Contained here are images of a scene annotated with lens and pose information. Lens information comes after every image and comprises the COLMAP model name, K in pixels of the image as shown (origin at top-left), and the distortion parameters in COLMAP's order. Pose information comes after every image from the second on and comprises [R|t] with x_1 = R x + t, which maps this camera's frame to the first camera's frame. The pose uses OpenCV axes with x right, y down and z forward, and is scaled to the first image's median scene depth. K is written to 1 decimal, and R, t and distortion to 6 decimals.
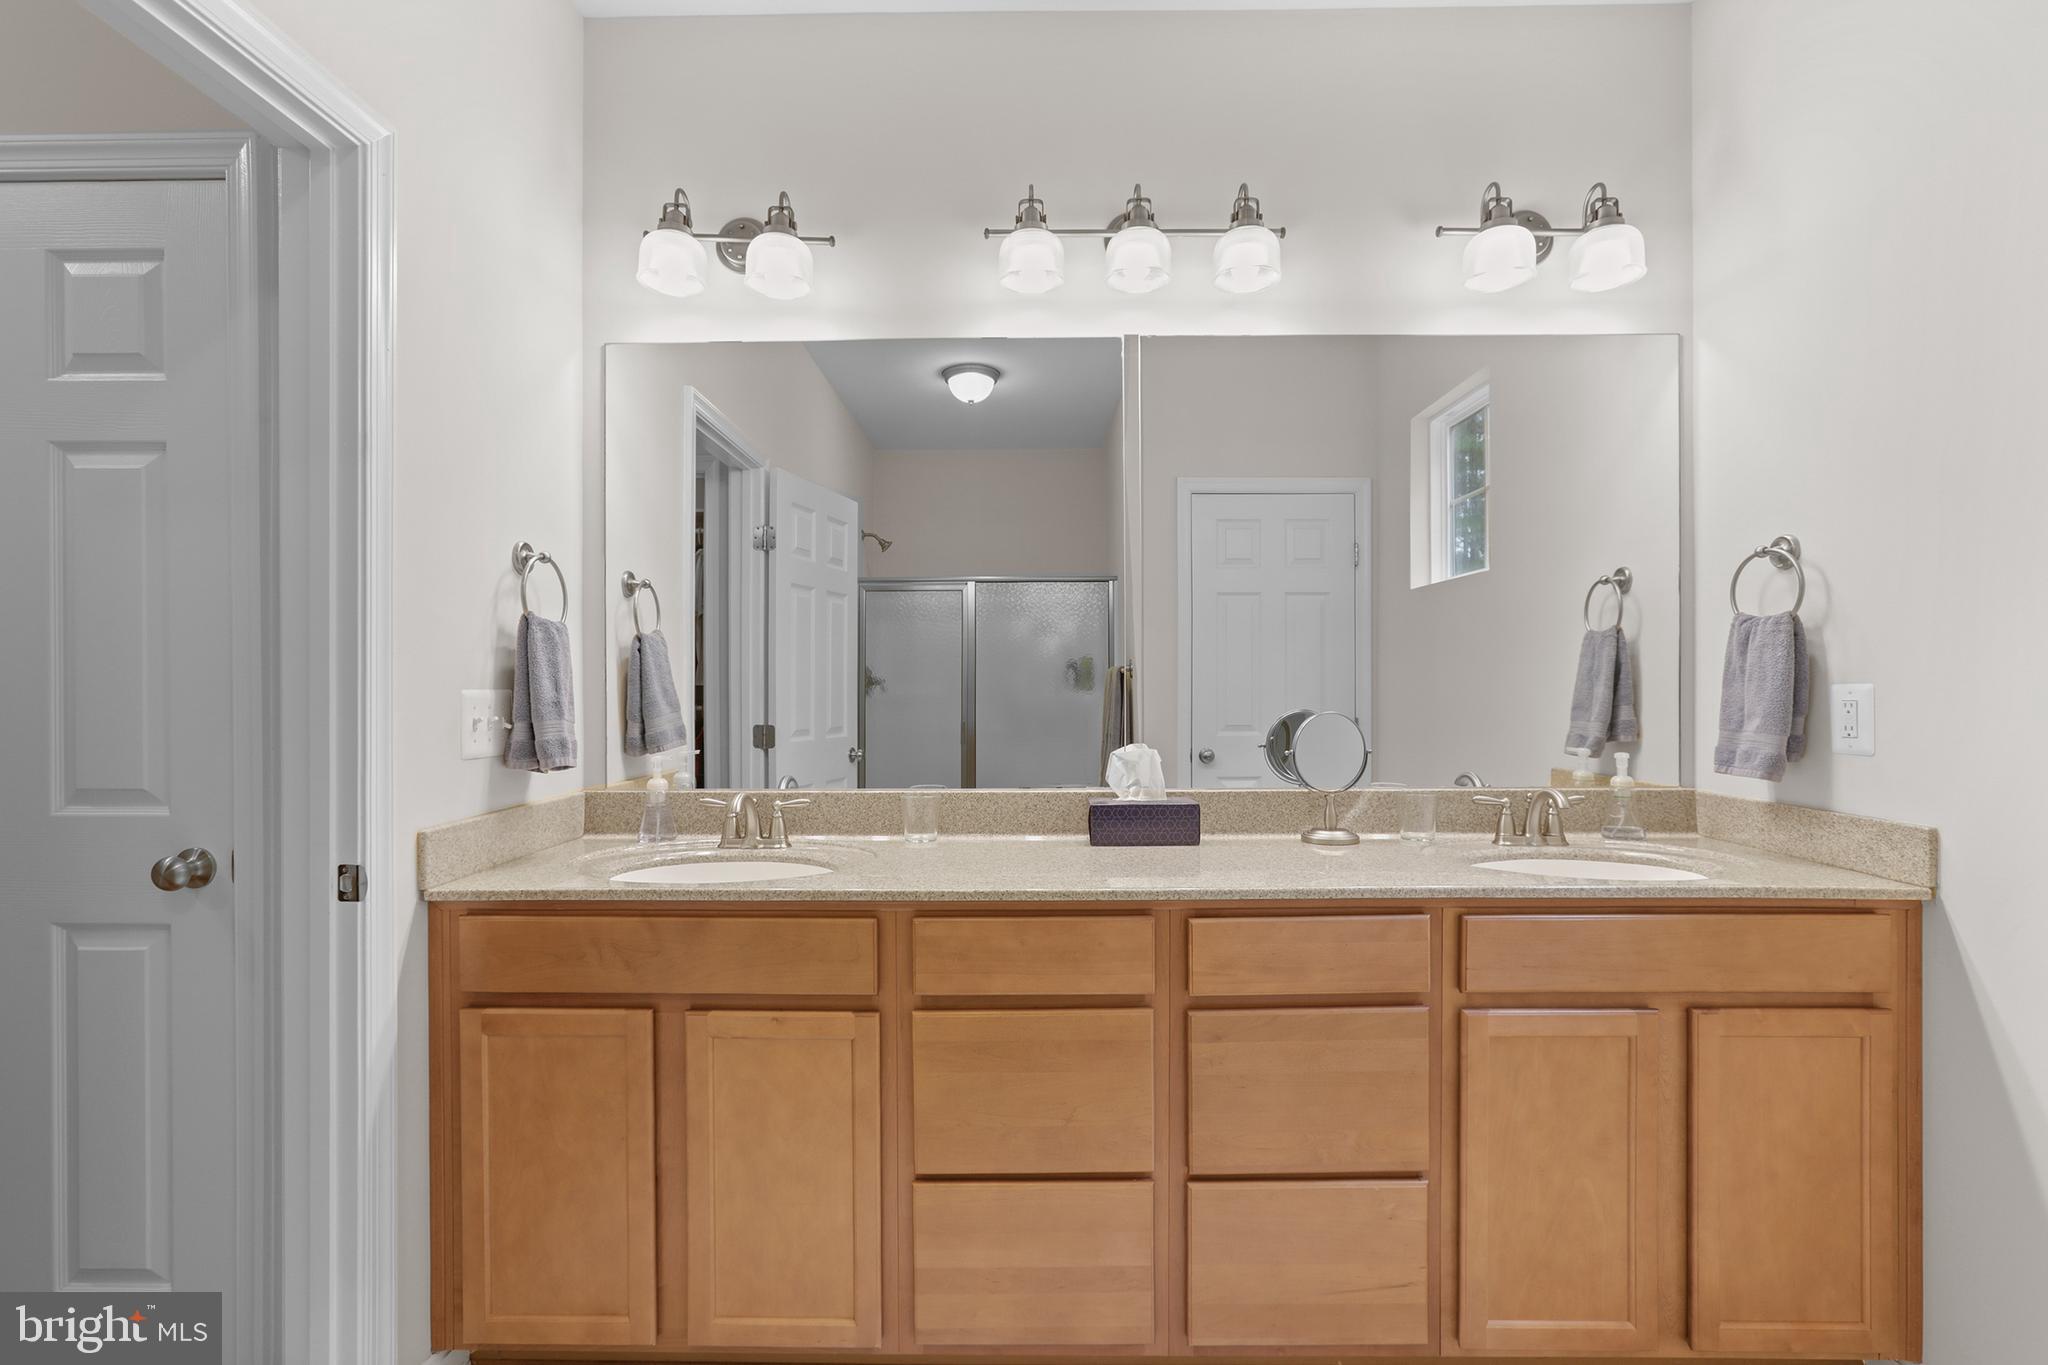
lens RADIAL K [[929.7, 0, 1040.1], [0, 929.7, 688.5], [0, 0, 1]] dist [-0.058225, 0.020001]
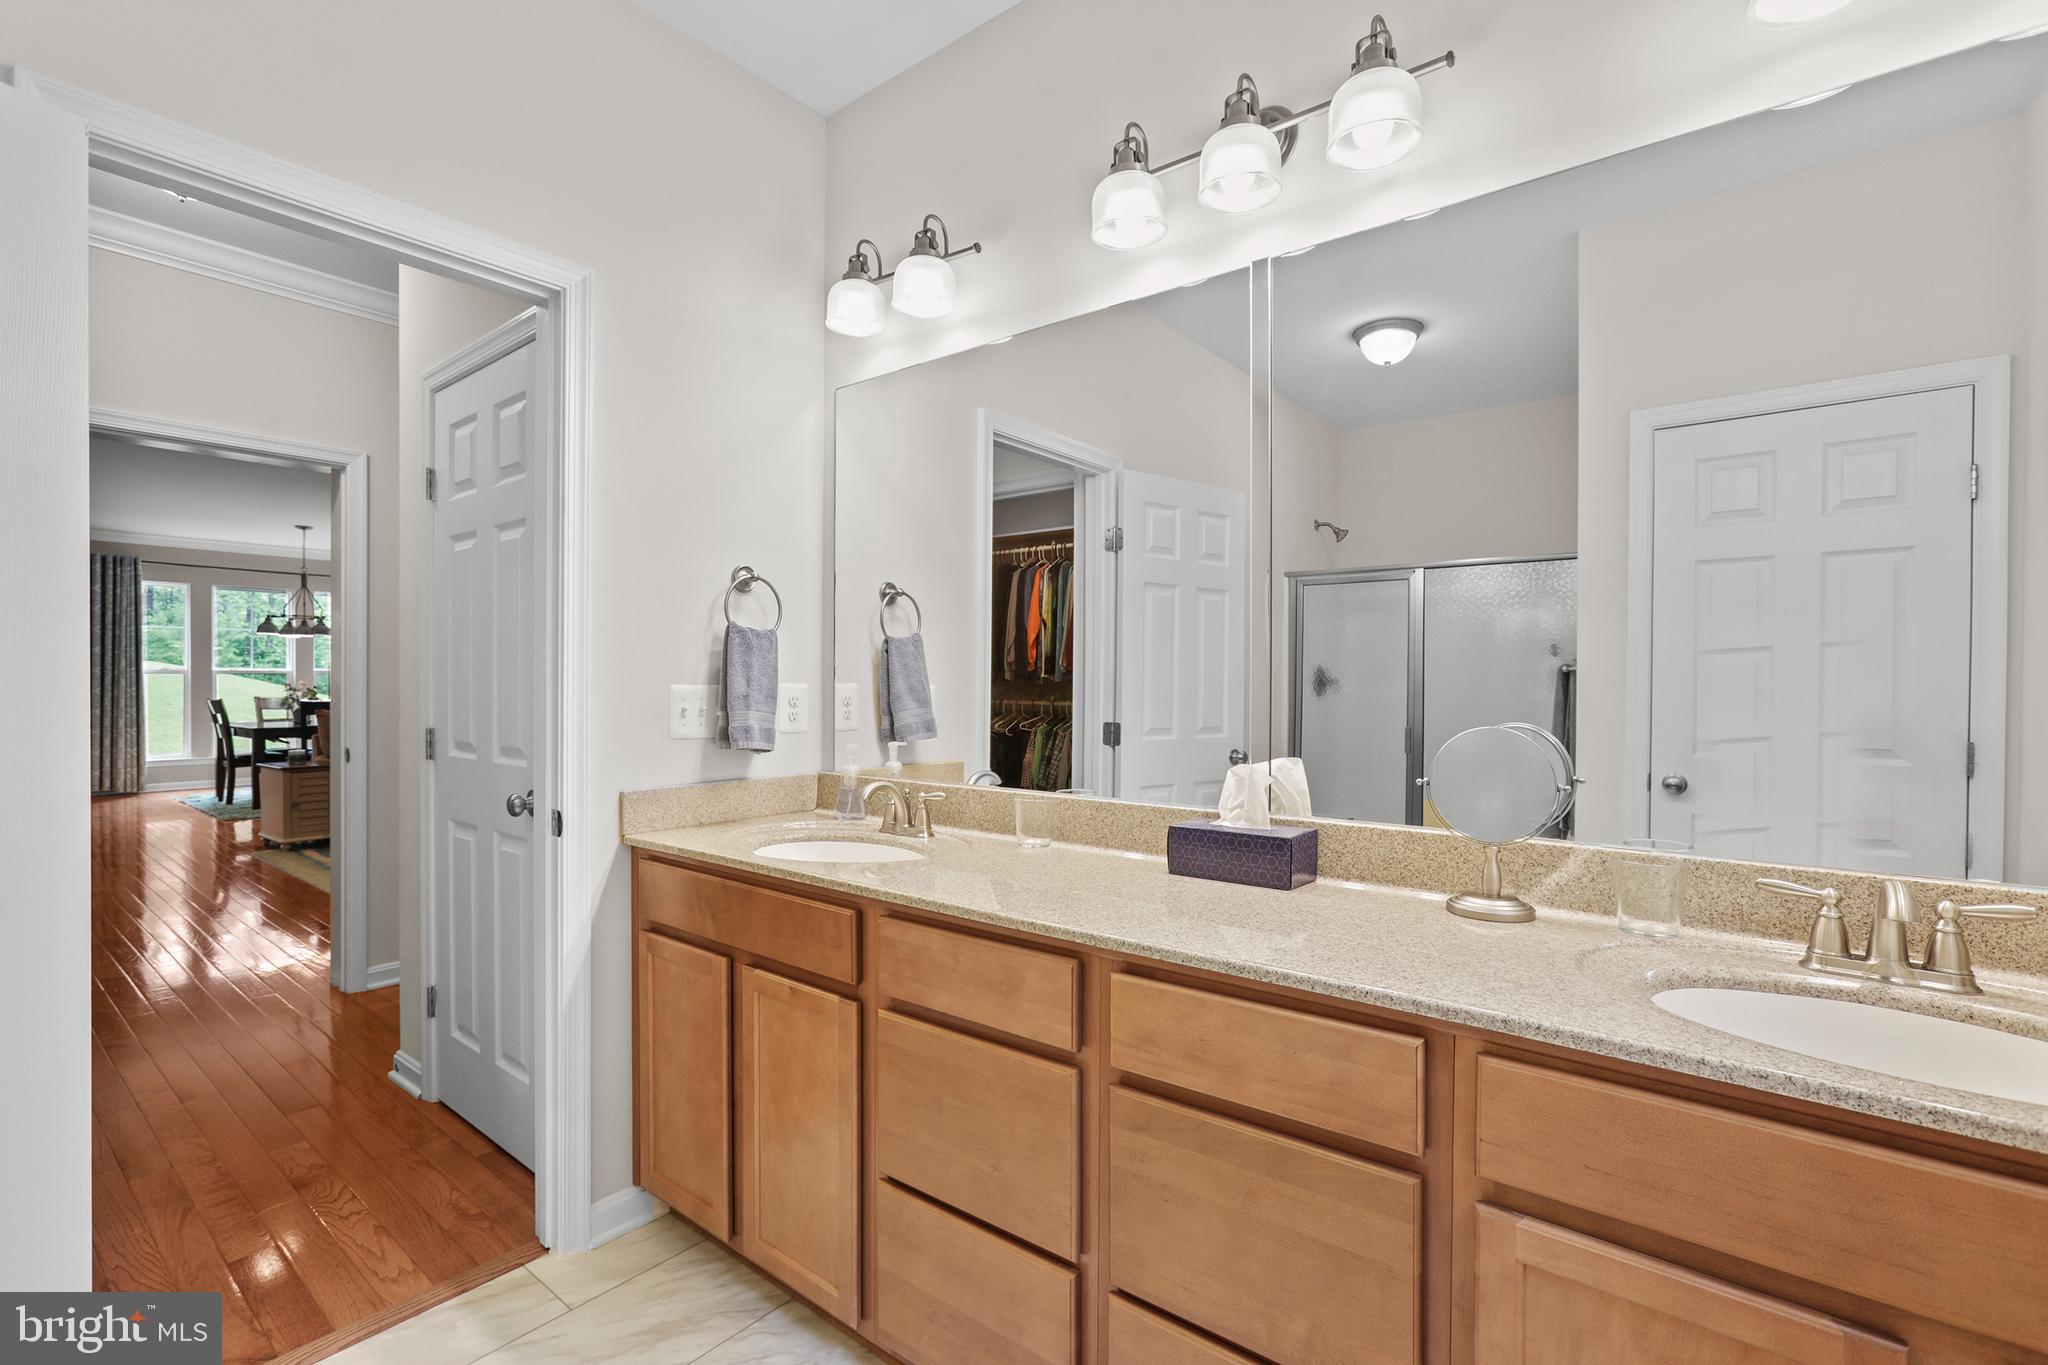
lens RADIAL K [[929.7, 0, 1016.1], [0, 929.7, 685.7], [0, 0, 1]] dist [-0.058225, 0.020001]
pose [[0.777003, 0.008332, -0.629442, 0.468953], [-0.009753, 0.999952, 0.001197, -0.002843], [0.629422, 0.005209, 0.777046, 0.241828]]
